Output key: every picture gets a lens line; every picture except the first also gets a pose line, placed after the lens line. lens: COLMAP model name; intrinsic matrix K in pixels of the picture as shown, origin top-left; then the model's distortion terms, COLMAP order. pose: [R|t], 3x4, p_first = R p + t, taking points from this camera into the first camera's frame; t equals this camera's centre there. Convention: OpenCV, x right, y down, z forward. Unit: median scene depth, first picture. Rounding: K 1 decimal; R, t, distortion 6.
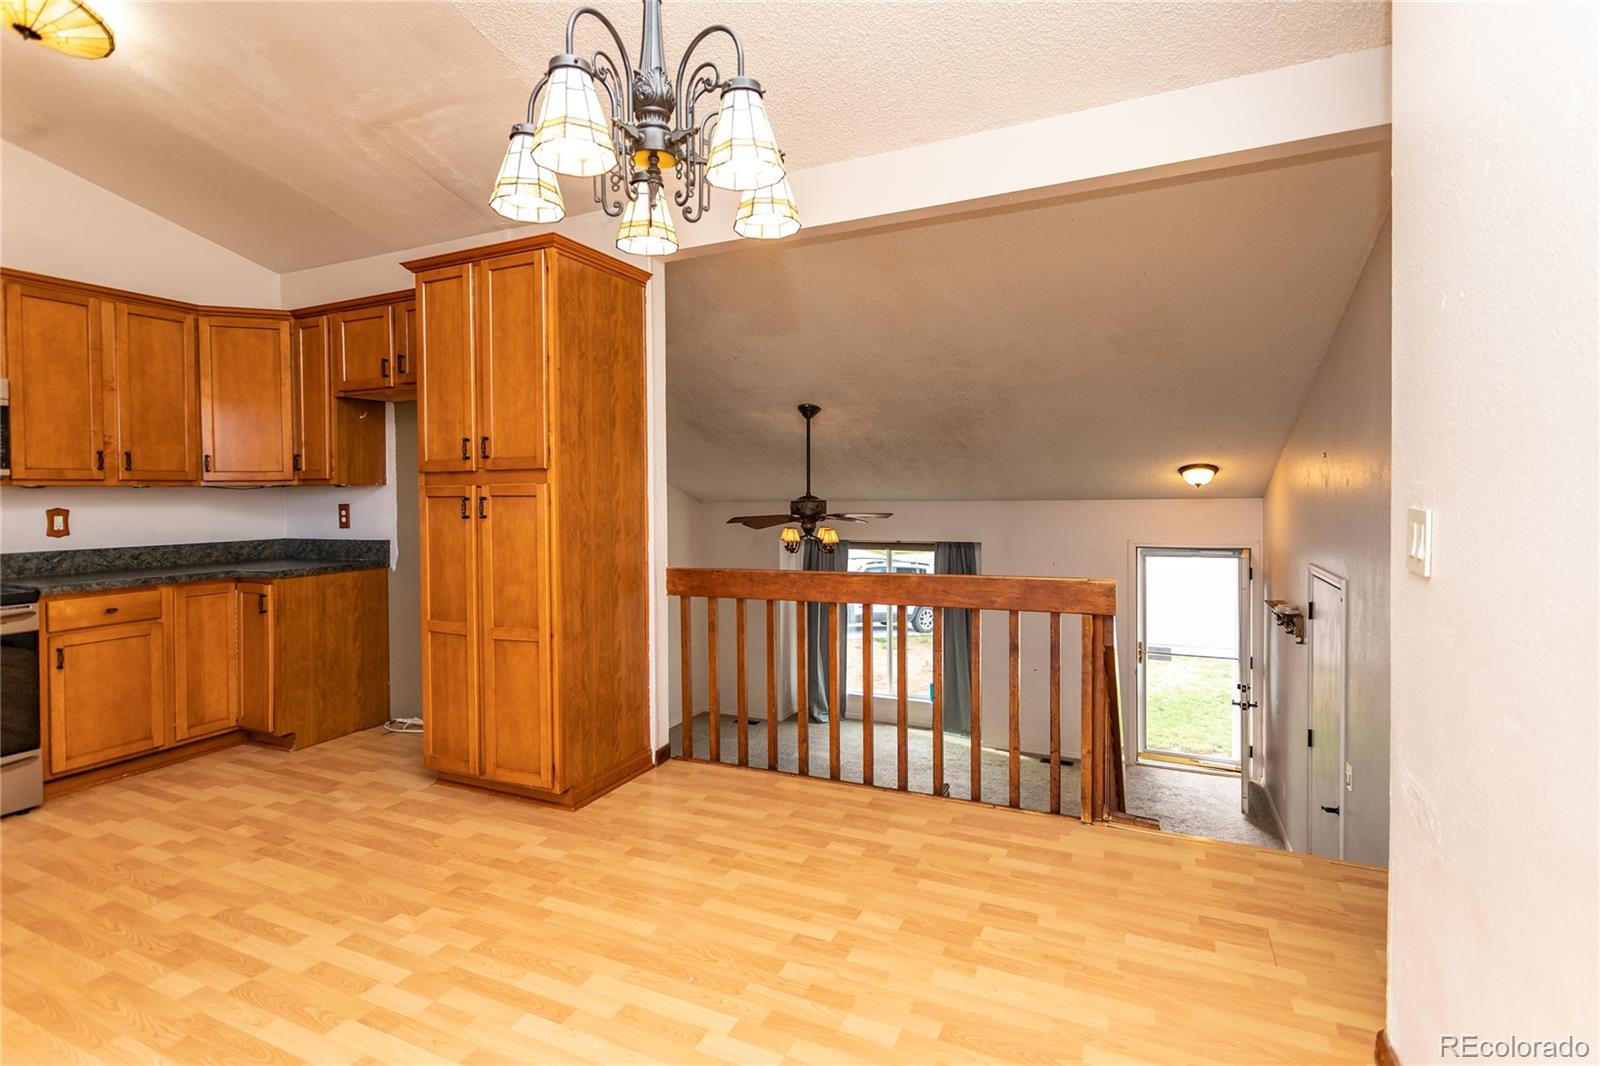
lens RADIAL K [[758.3, 0, 798.8], [0, 758.3, 511.4], [0, 0, 1]] dist [-0.000628, 0.000604]
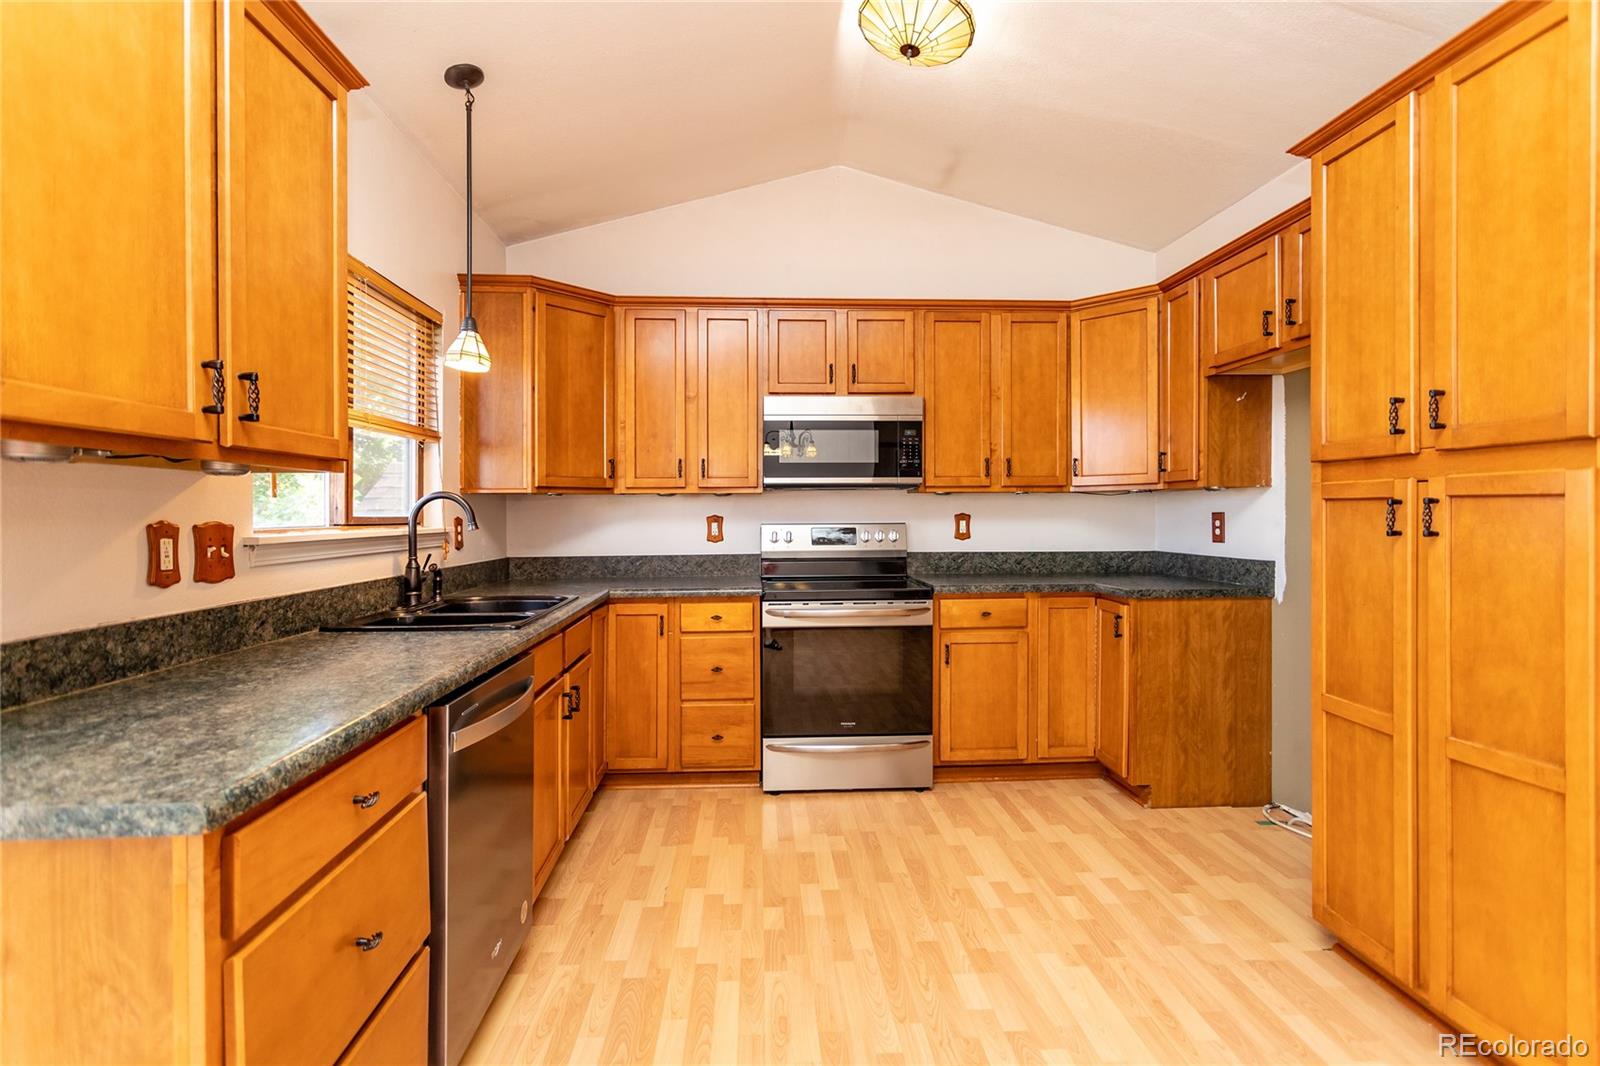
lens RADIAL K [[758.3, 0, 798.8], [0, 758.3, 511.4], [0, 0, 1]] dist [-0.000628, 0.000604]
pose [[0.471431, 0.006836, -0.881876, -0.119544], [-0.021382, 0.999765, -0.003680, 0.002171], [0.881644, 0.020591, 0.471467, 0.271736]]
